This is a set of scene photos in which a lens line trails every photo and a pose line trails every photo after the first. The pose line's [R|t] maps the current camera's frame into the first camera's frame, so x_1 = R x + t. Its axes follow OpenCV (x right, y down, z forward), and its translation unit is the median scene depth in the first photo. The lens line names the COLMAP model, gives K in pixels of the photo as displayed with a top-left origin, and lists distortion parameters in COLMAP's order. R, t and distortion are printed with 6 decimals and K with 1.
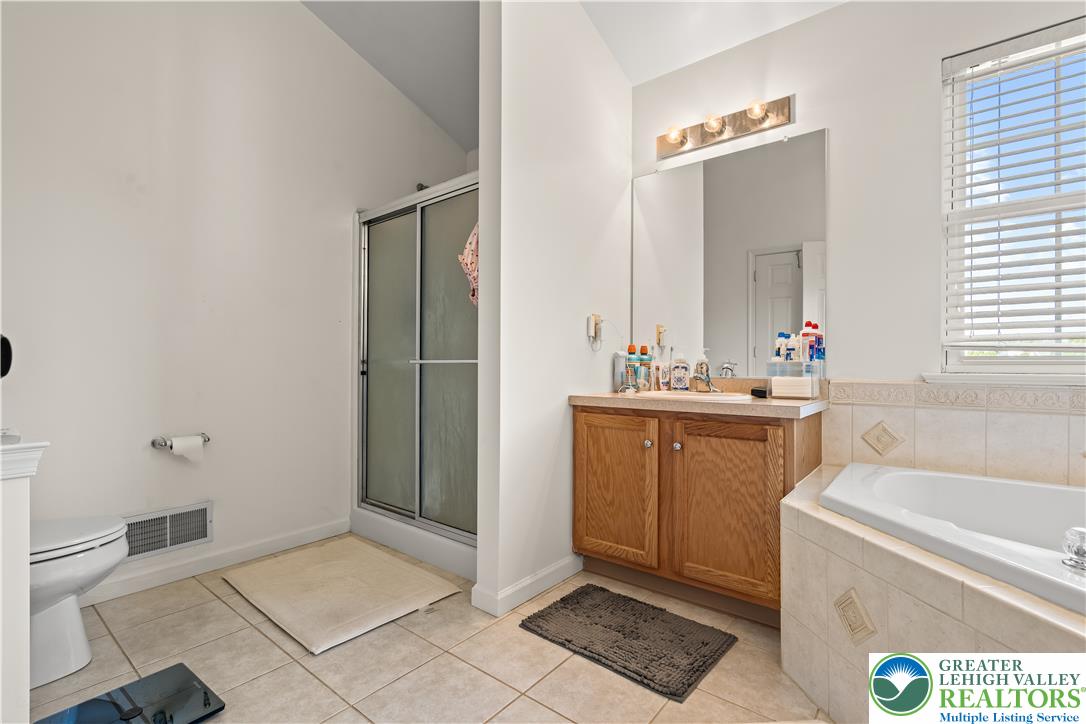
lens RADIAL K [[493.0, 0, 540.5], [0, 493.0, 365.6], [0, 0, 1]] dist [-0.011249, 0.003865]
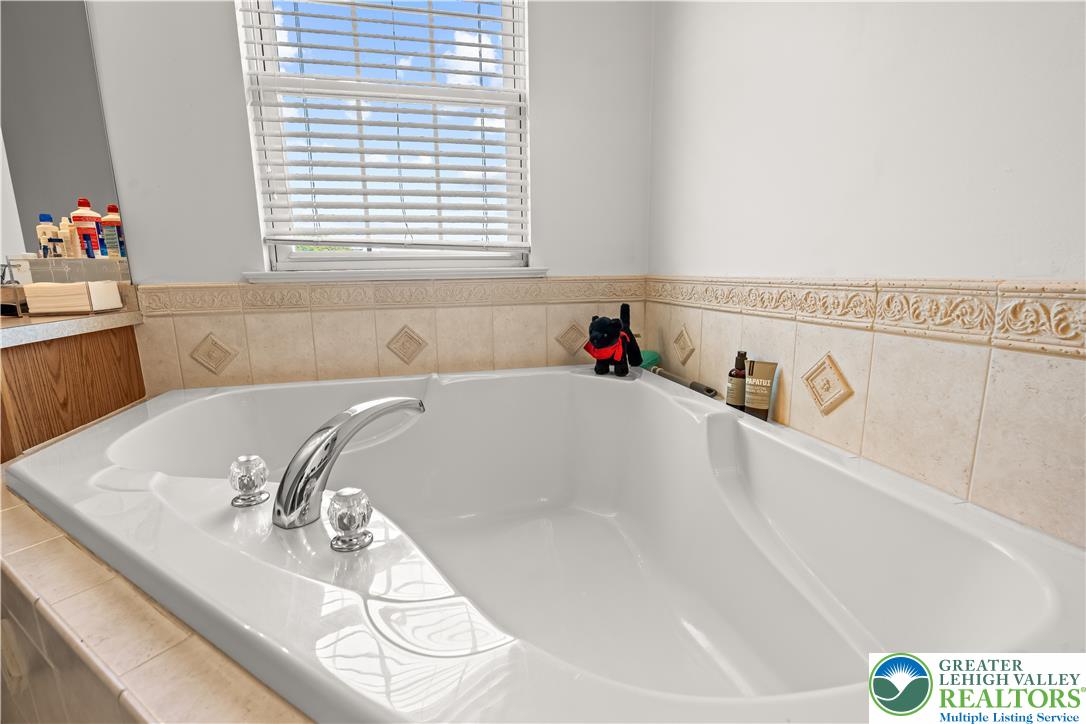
lens RADIAL K [[493.0, 0, 541.2], [0, 493.0, 362.5], [0, 0, 1]] dist [-0.011249, 0.003865]
pose [[0.604235, -0.161023, 0.780367, 0.389594], [0.017720, 0.981841, 0.188876, 0.017225], [-0.796609, -0.100297, 0.596116, 0.072819]]
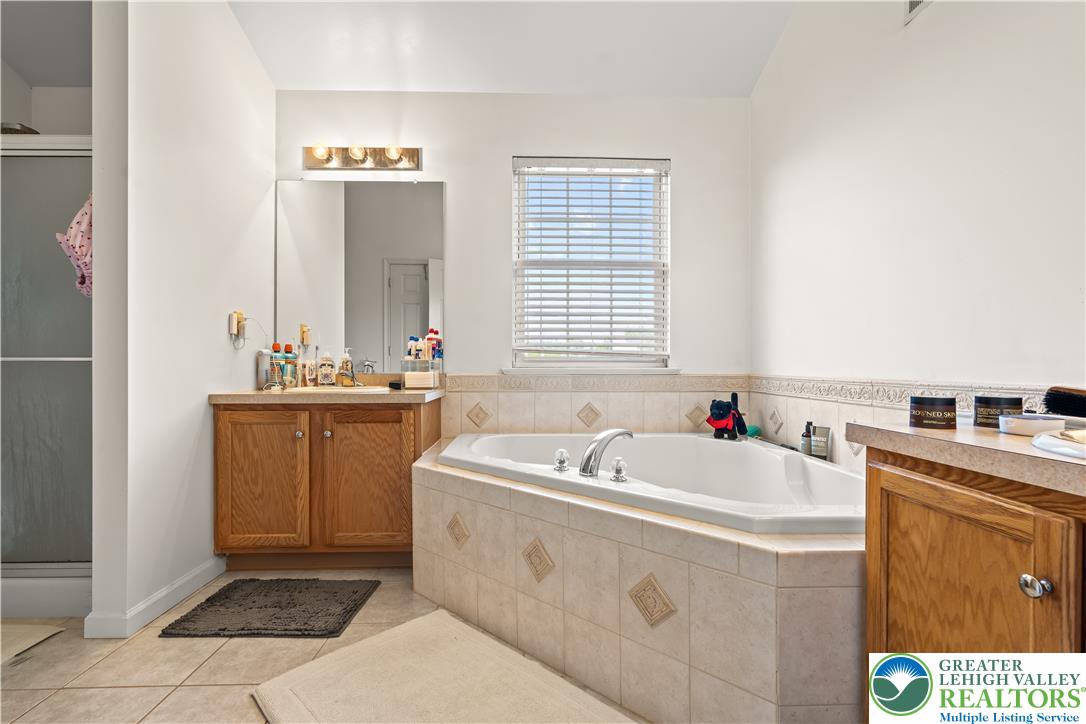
lens RADIAL K [[493.0, 0, 542.2], [0, 493.0, 361.8], [0, 0, 1]] dist [-0.011249, 0.003865]
pose [[0.755586, -0.001055, 0.655049, -0.089973], [0.003276, 0.999992, -0.002168, 0.000609], [-0.655042, 0.003784, 0.755583, -0.182184]]
